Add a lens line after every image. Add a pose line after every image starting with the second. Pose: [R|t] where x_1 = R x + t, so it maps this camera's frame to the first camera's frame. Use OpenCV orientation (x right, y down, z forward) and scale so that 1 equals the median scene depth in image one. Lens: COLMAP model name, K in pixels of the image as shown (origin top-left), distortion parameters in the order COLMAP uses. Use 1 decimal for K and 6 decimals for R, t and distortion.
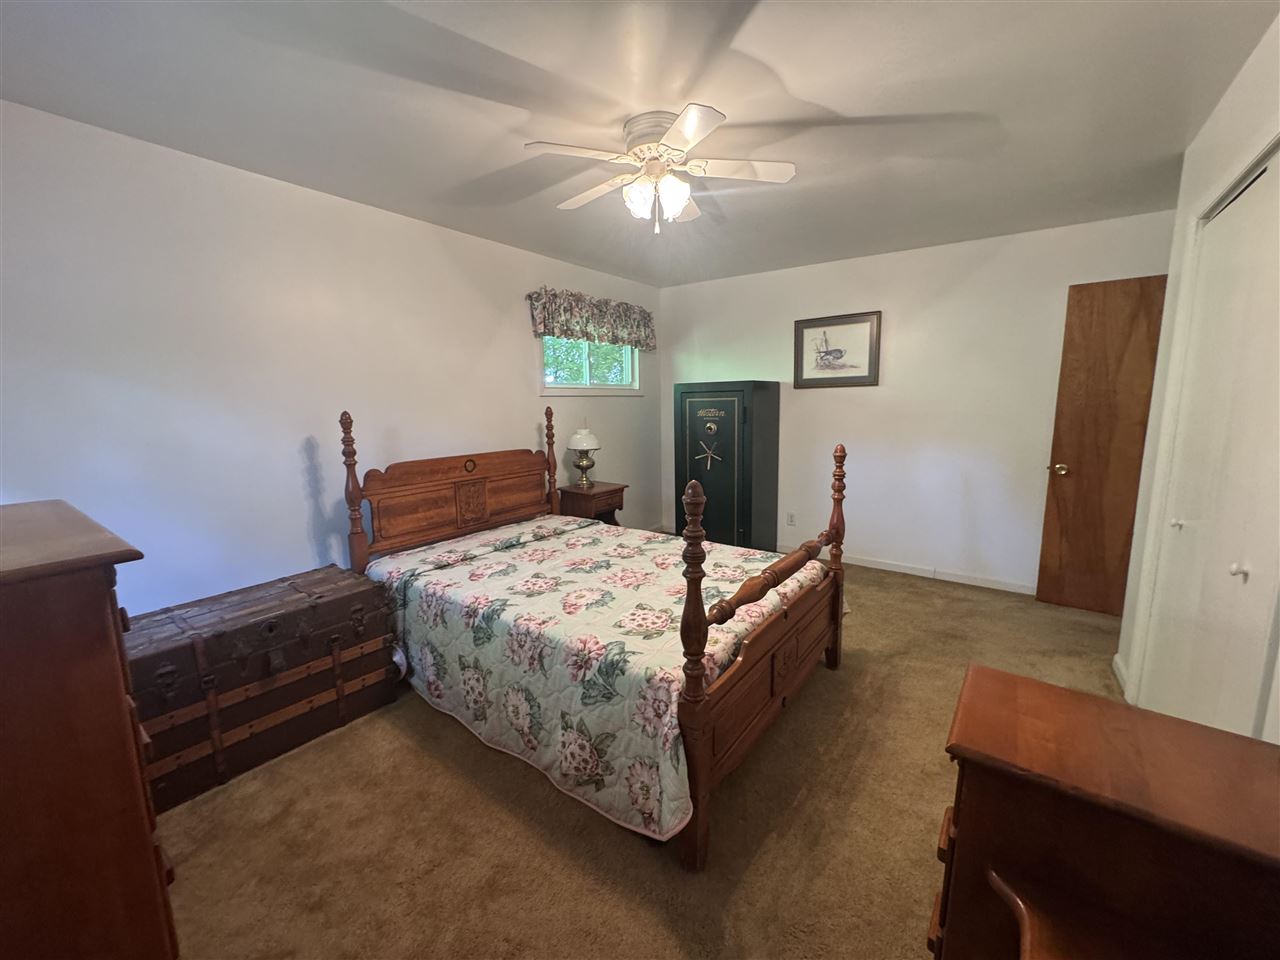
lens RADIAL K [[509.9, 0, 640.0], [0, 509.9, 480.0], [0, 0, 1]] dist [-0.004216, 0.000289]
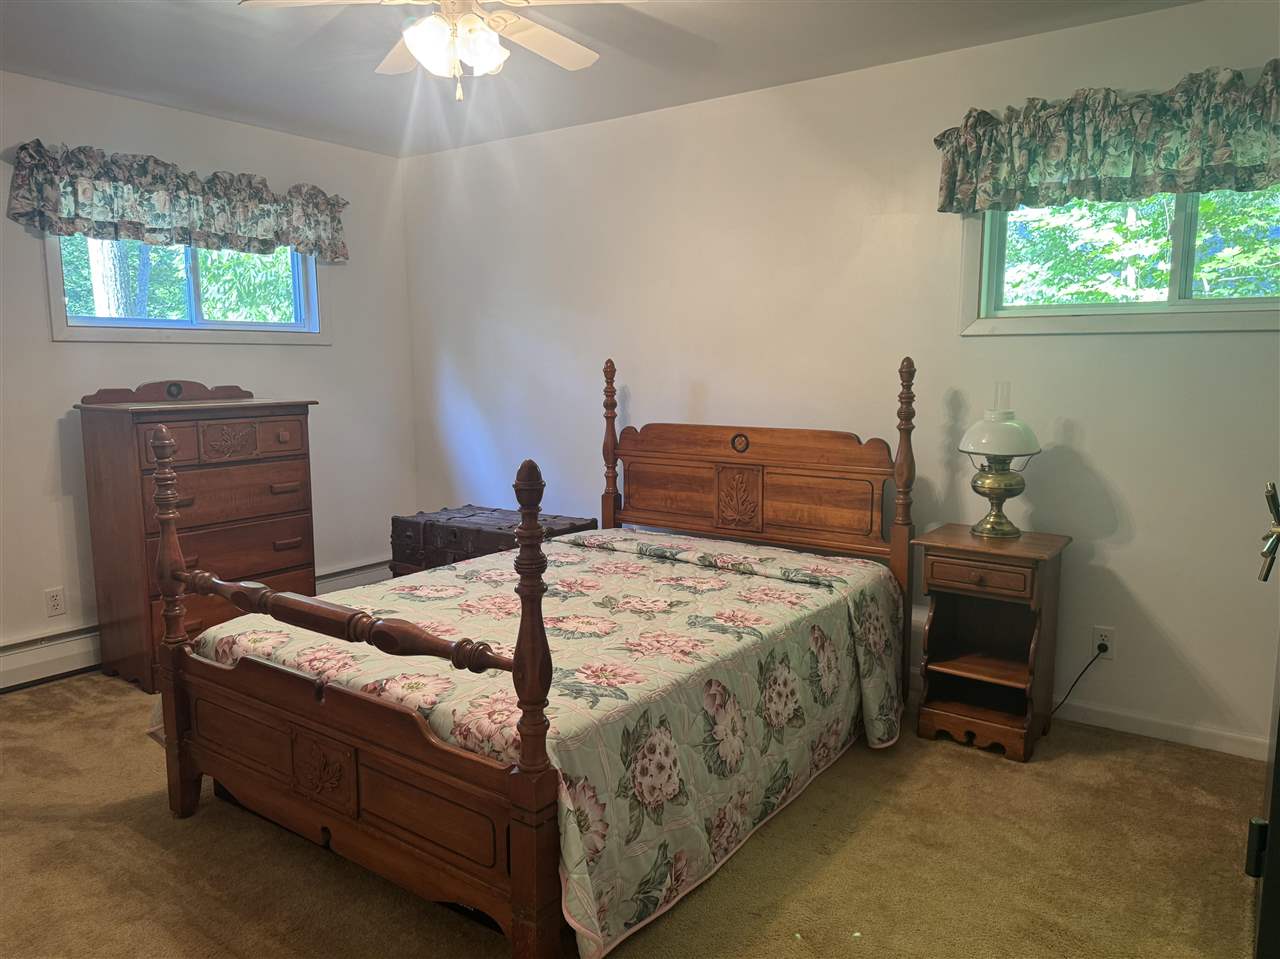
lens RADIAL K [[947.7, 0, 640.0], [0, 947.7, 479.5], [0, 0, 1]] dist [0.174937, -0.217493]
pose [[0.012958, 0.155372, -0.987771, 1.036392], [-0.143878, 0.977864, 0.151927, -0.171704], [0.989511, 0.140150, 0.035026, 0.920795]]
